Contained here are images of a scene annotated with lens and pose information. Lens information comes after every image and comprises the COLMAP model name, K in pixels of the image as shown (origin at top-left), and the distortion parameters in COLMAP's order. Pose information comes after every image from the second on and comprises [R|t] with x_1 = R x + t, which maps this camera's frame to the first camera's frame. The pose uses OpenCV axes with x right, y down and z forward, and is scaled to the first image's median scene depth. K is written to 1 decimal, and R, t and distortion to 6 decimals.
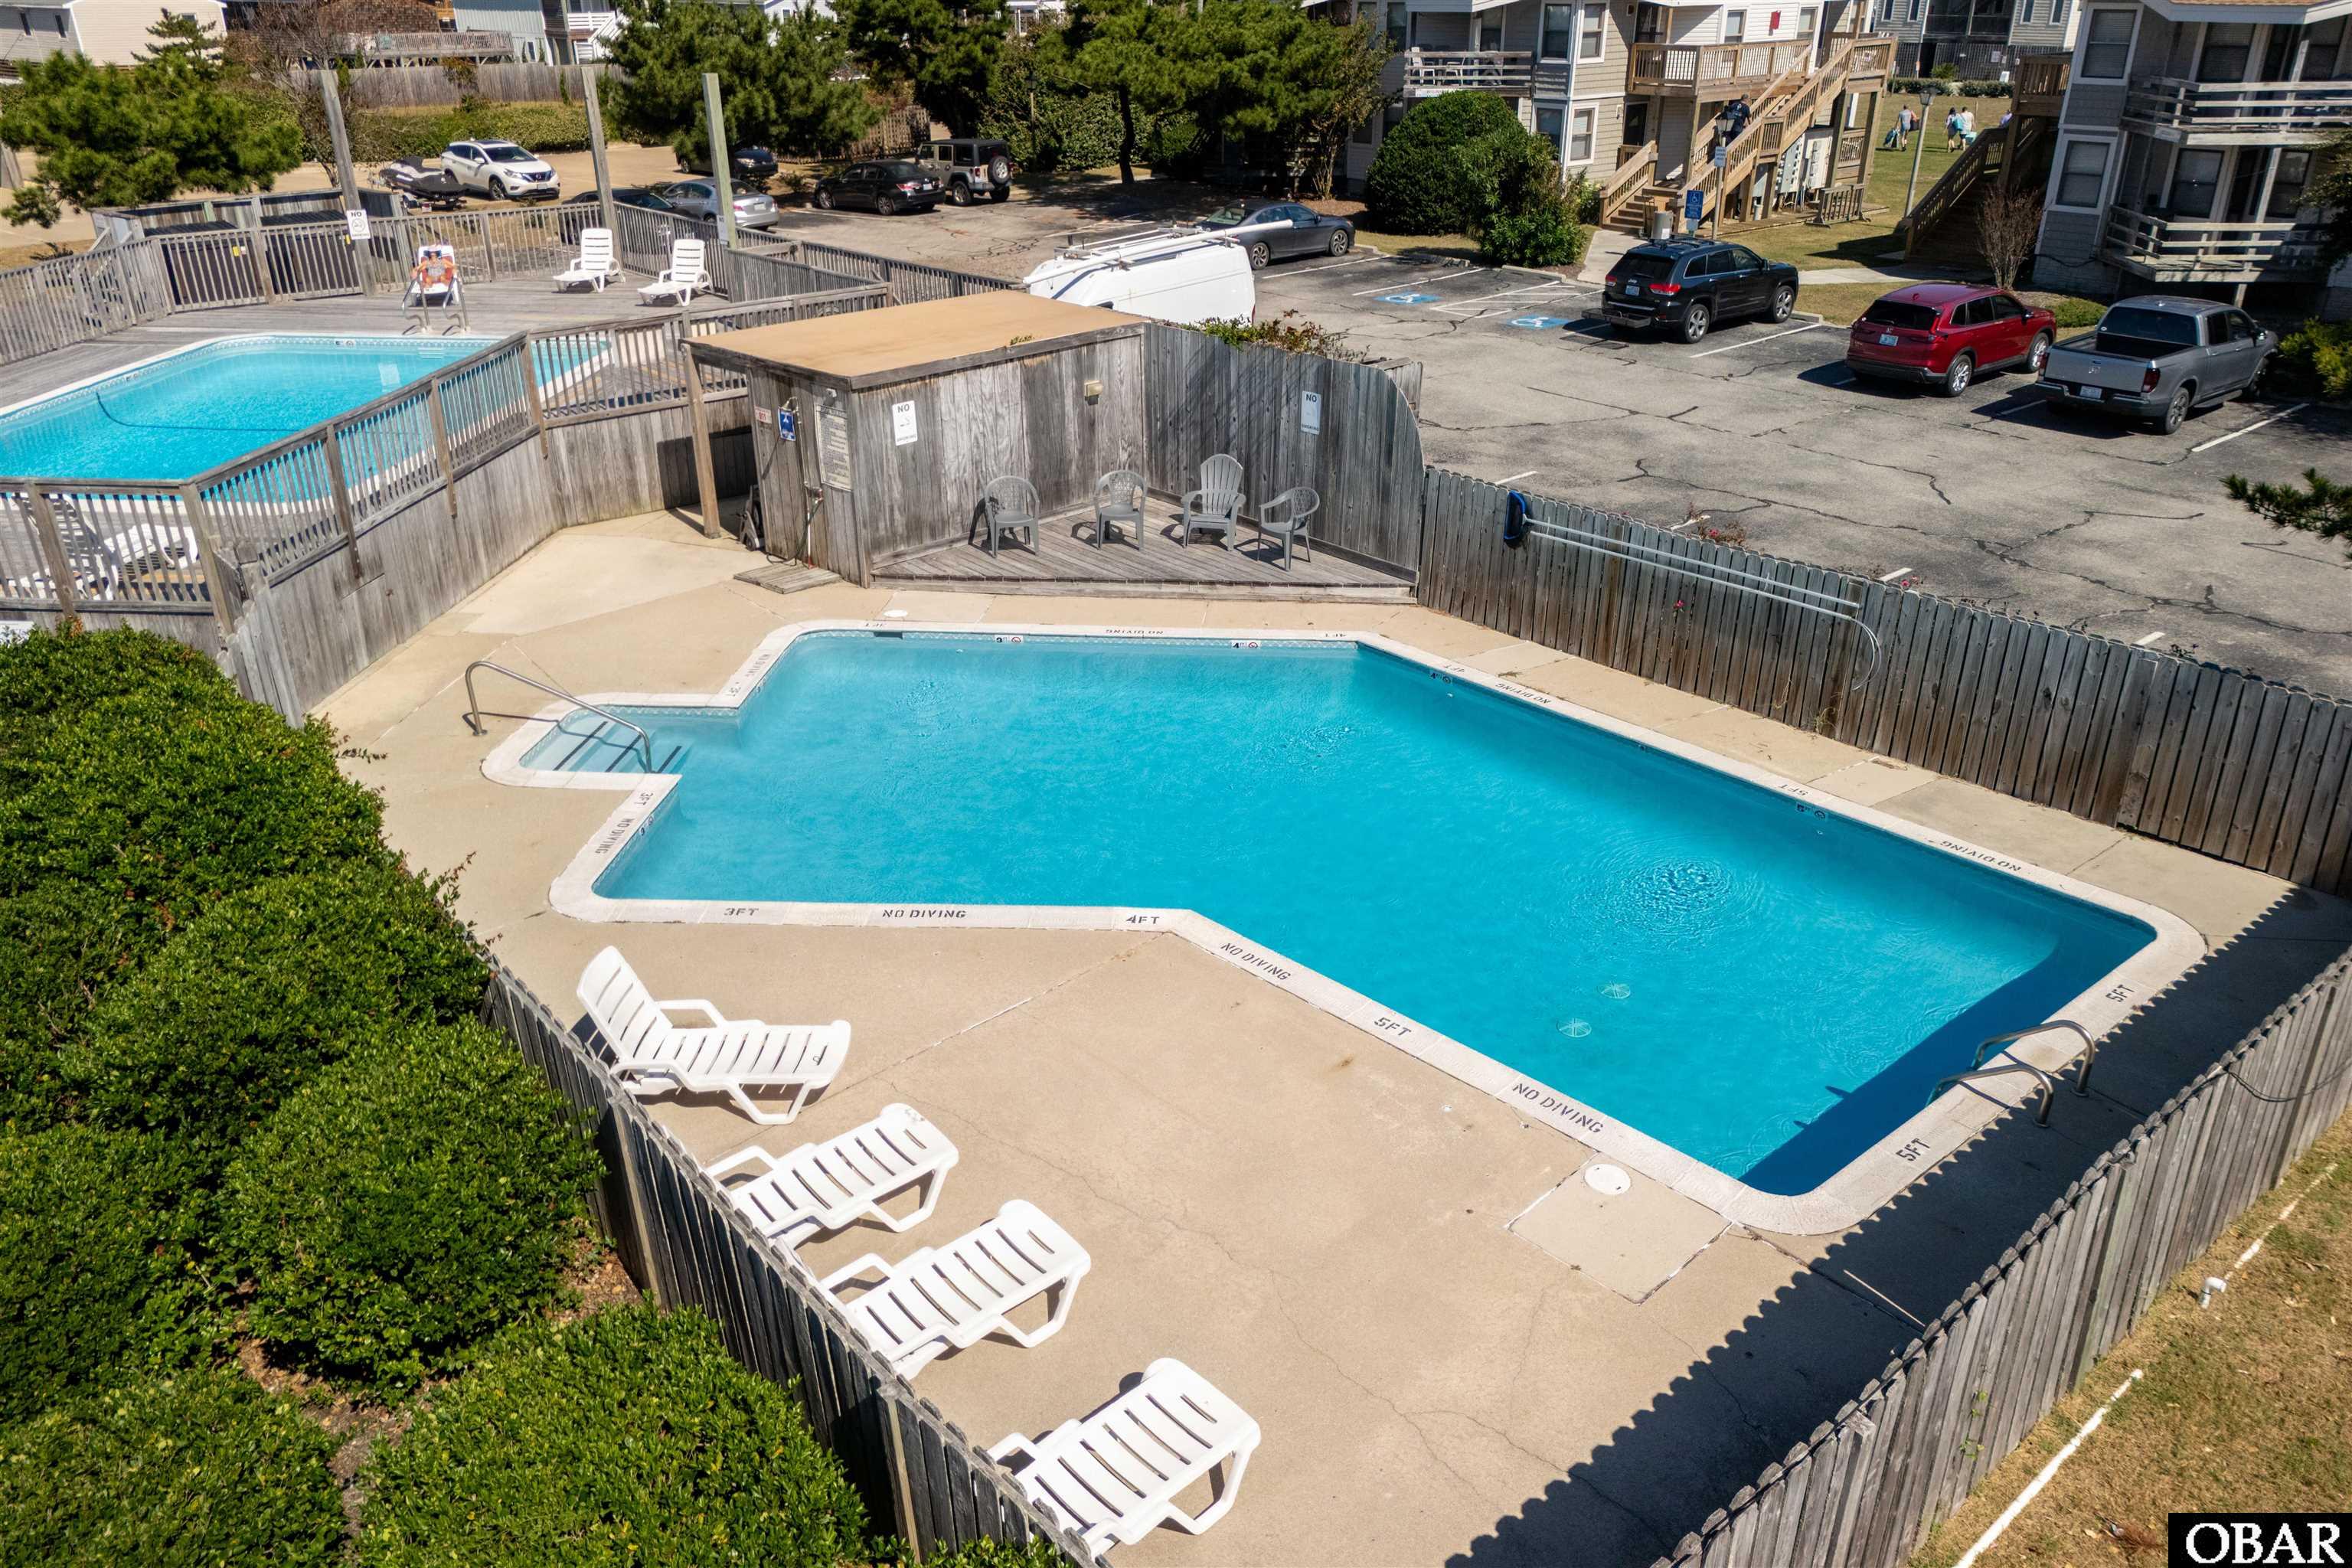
lens RADIAL K [[1739.8, 0, 1158.8], [0, 1739.8, 795.7], [0, 0, 1]] dist [0.065678, -0.054330]
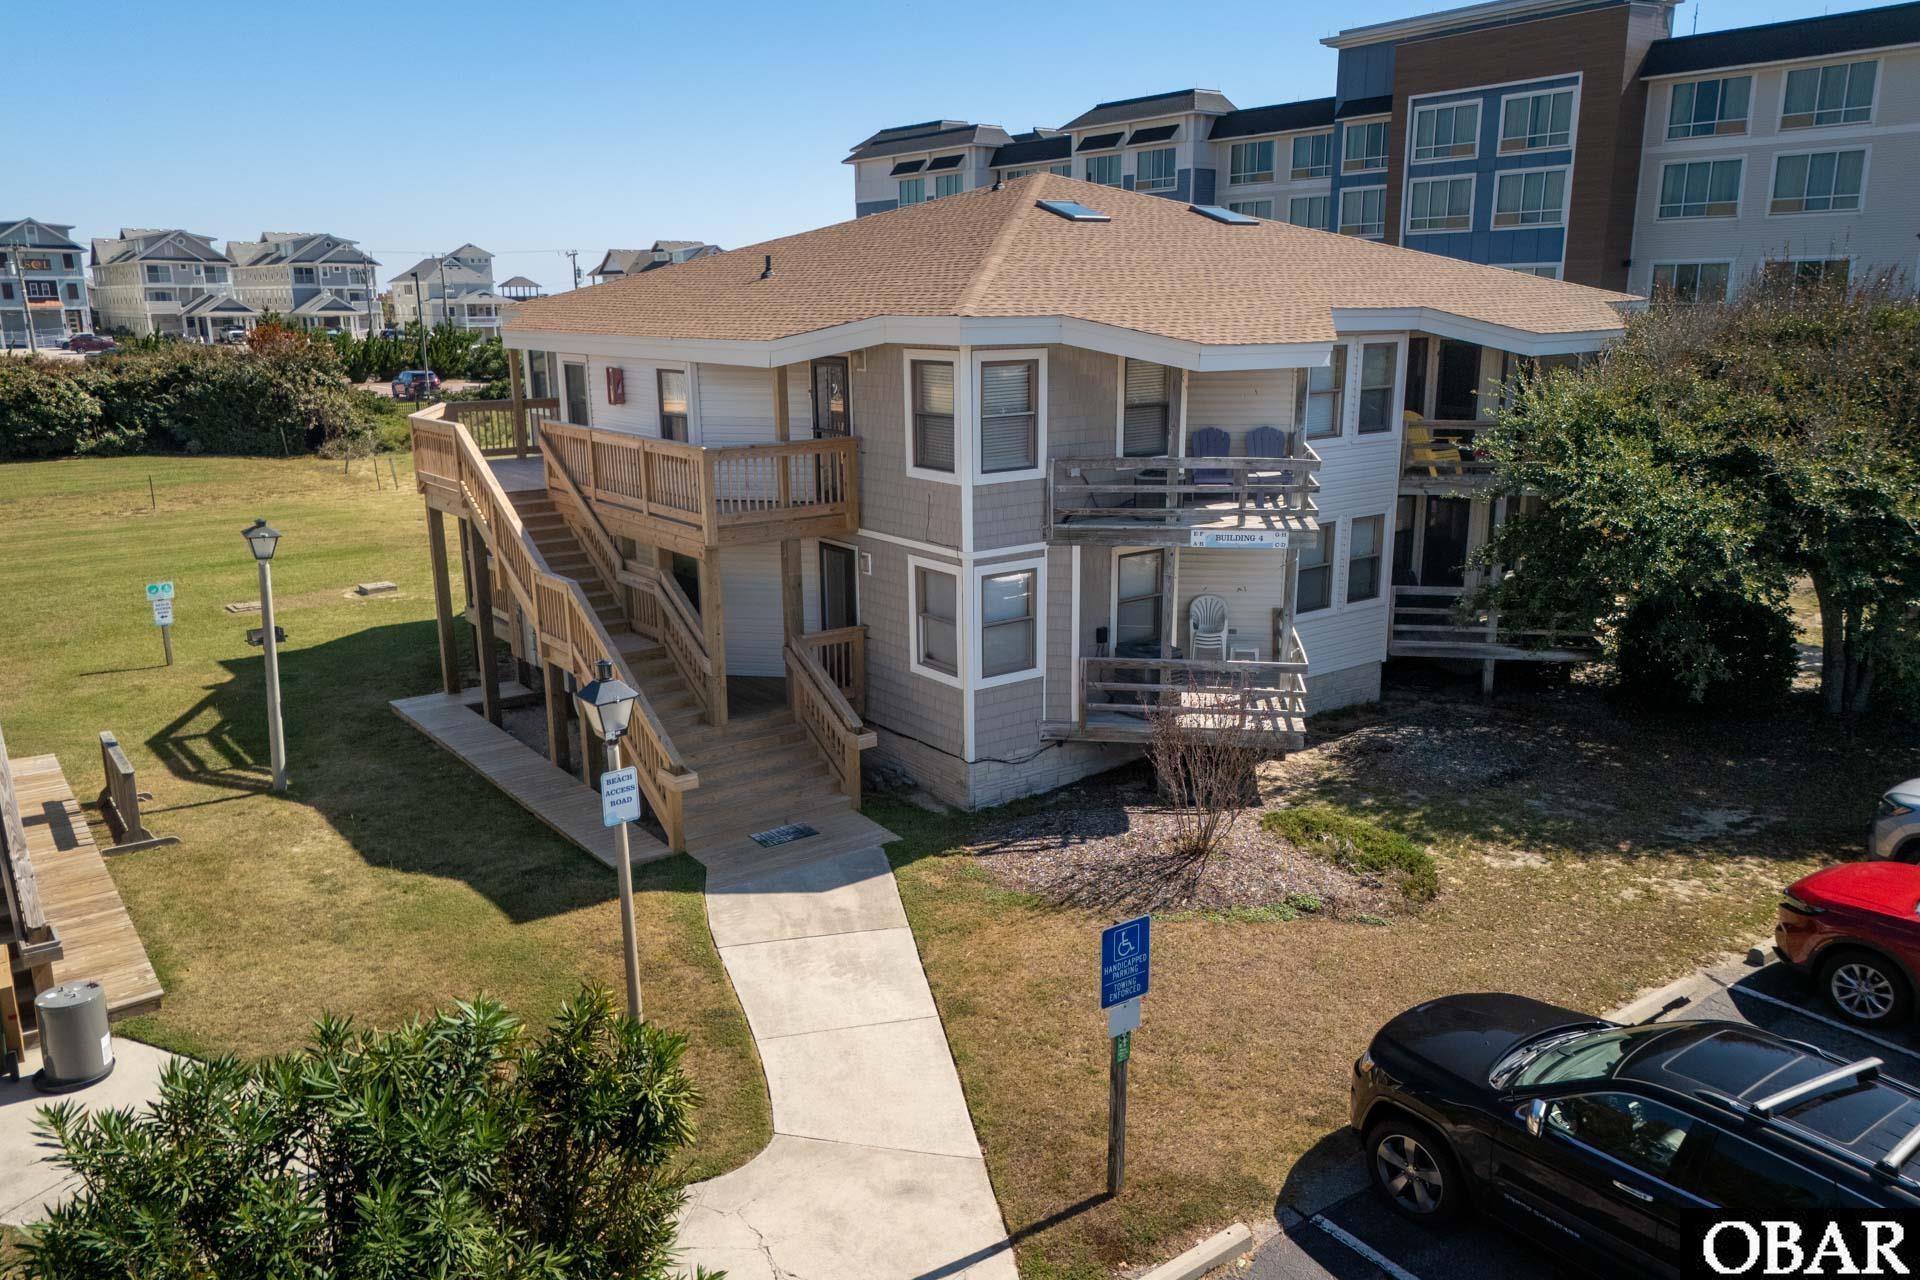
lens RADIAL K [[1420.2, 0, 959.0], [0, 1420.2, 645.4], [0, 0, 1]] dist [0.065678, -0.054330]
pose [[0.039171, -0.232667, 0.971767, 0.054055], [0.431499, 0.881102, 0.193566, -0.356156], [-0.901262, 0.411735, 0.134909, 0.769701]]
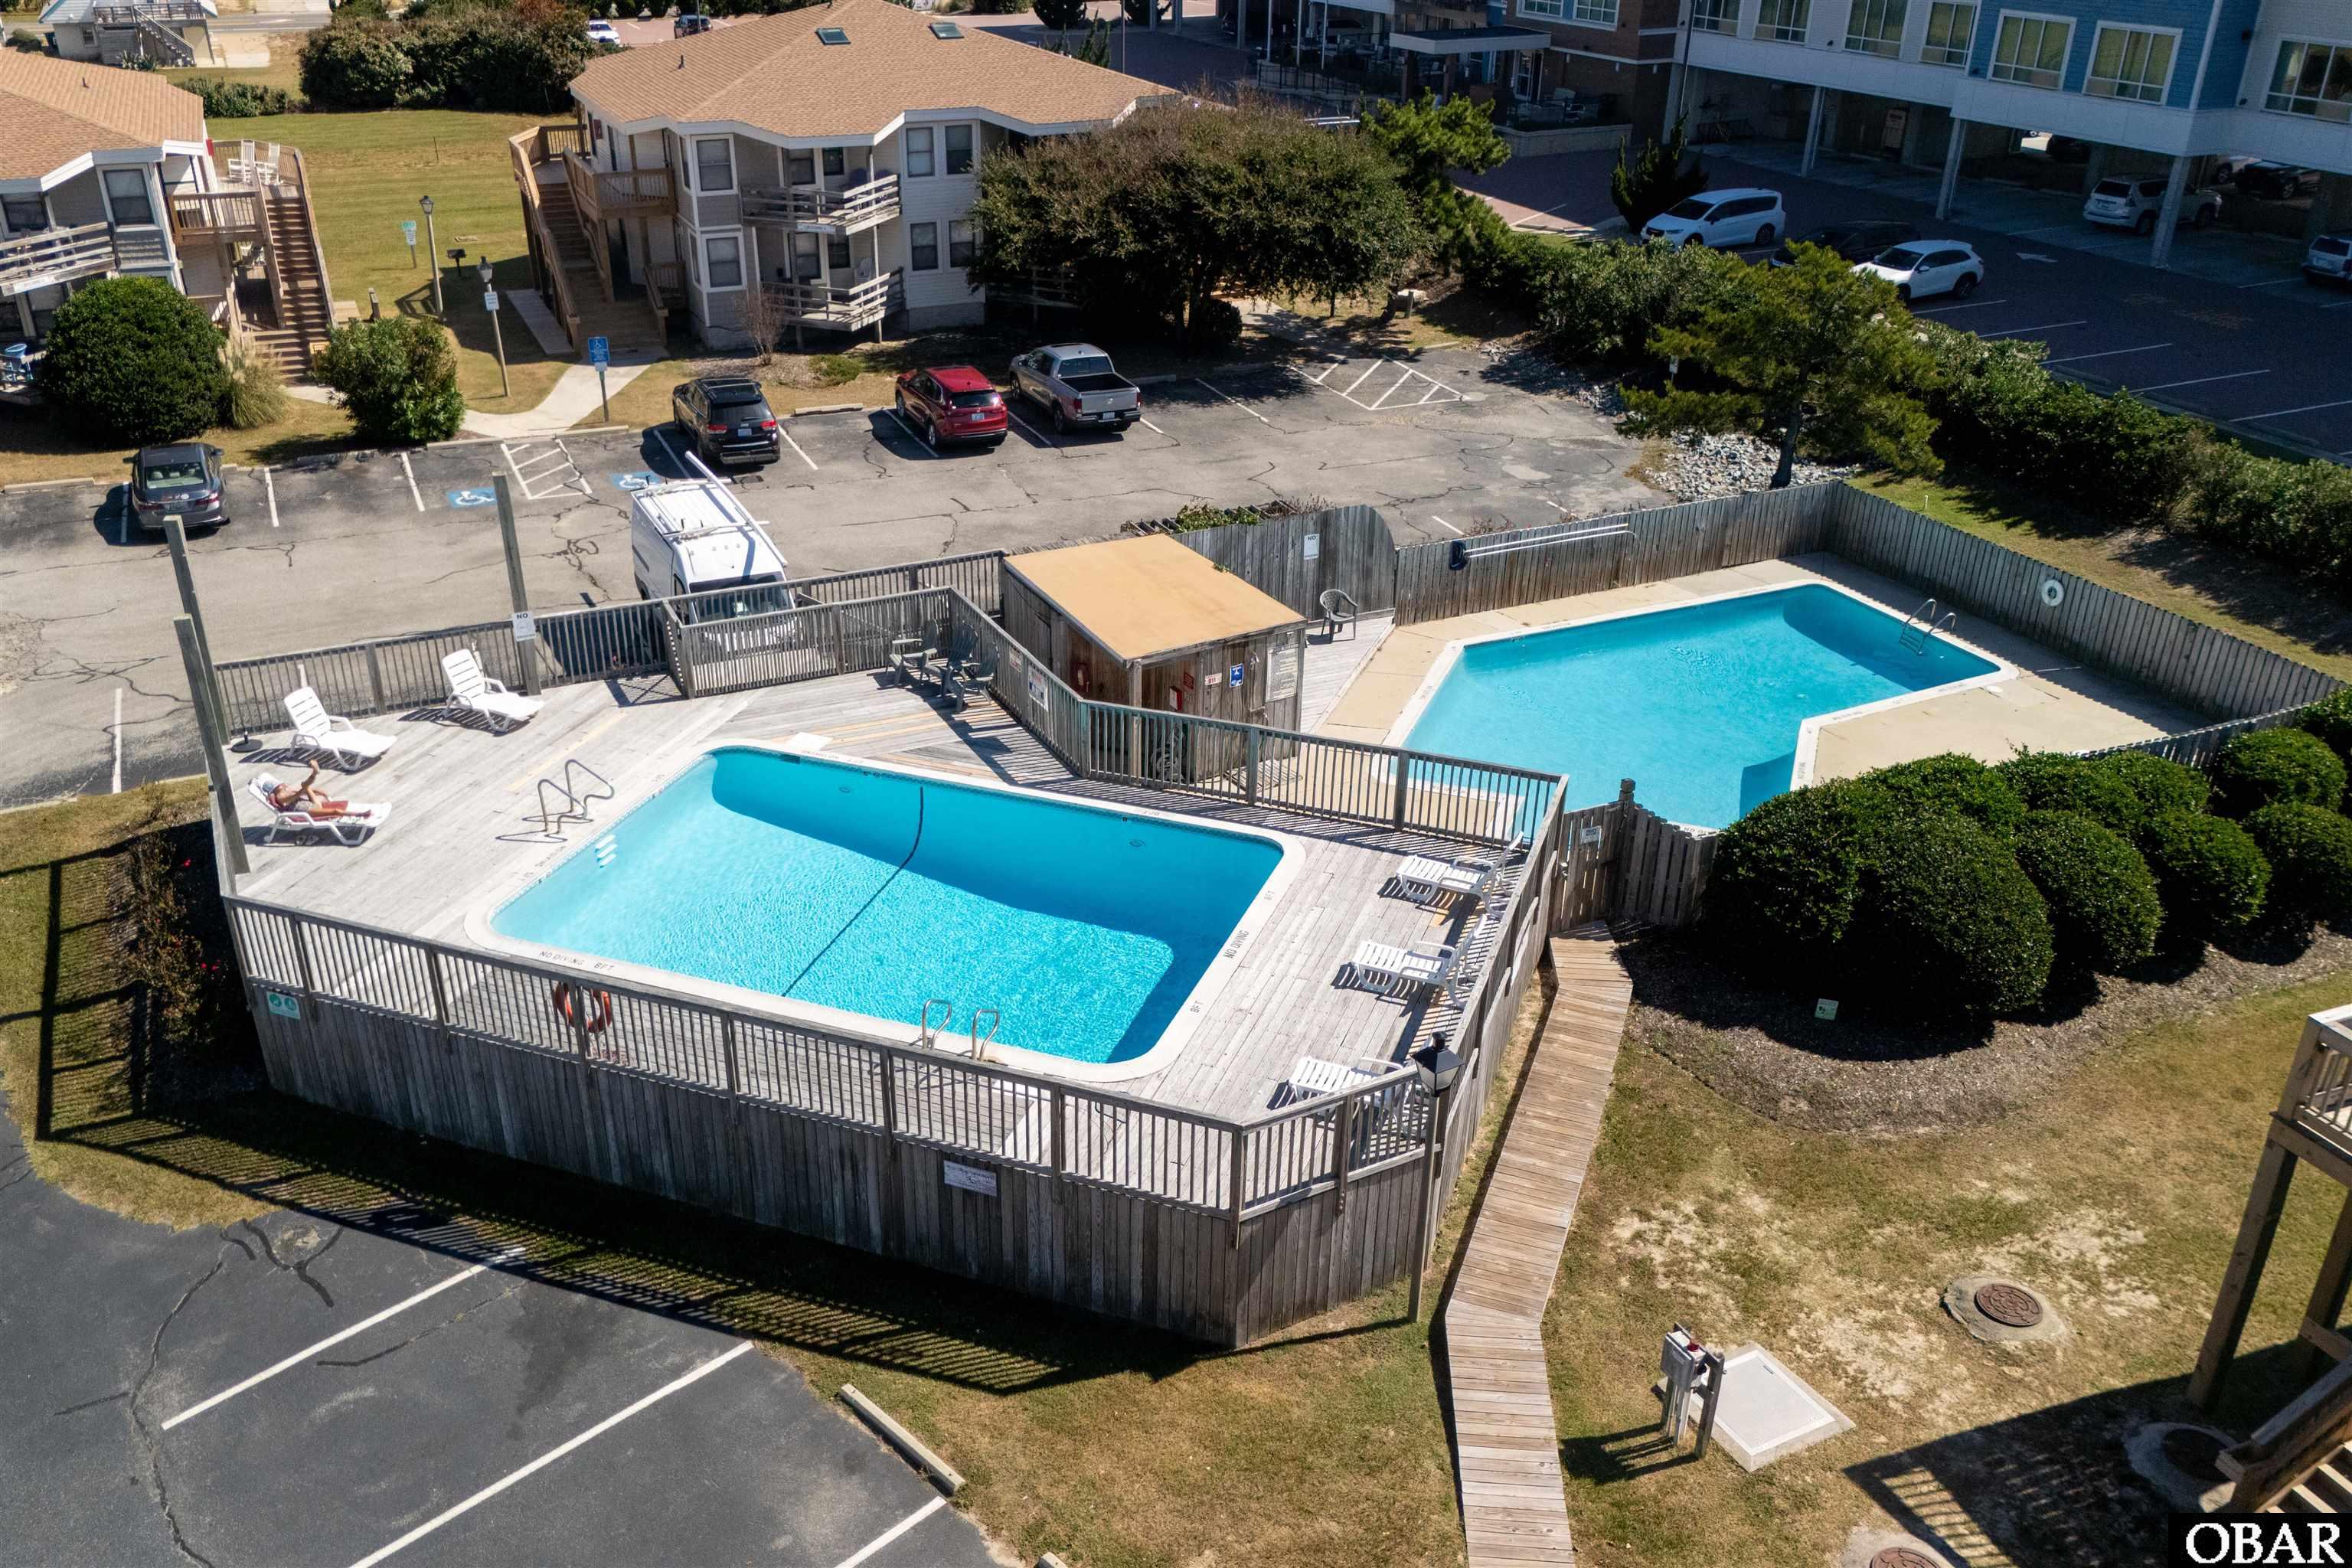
lens RADIAL K [[1986.1, 0, 1123.0], [0, 1986.1, 885.0], [0, 0, 1]] dist [0.046651, -0.023429]
pose [[0.286221, -0.454312, 0.843610, -0.671965], [0.408872, 0.854169, 0.321276, -0.251892], [-0.866545, 0.252973, 0.430237, 0.189129]]
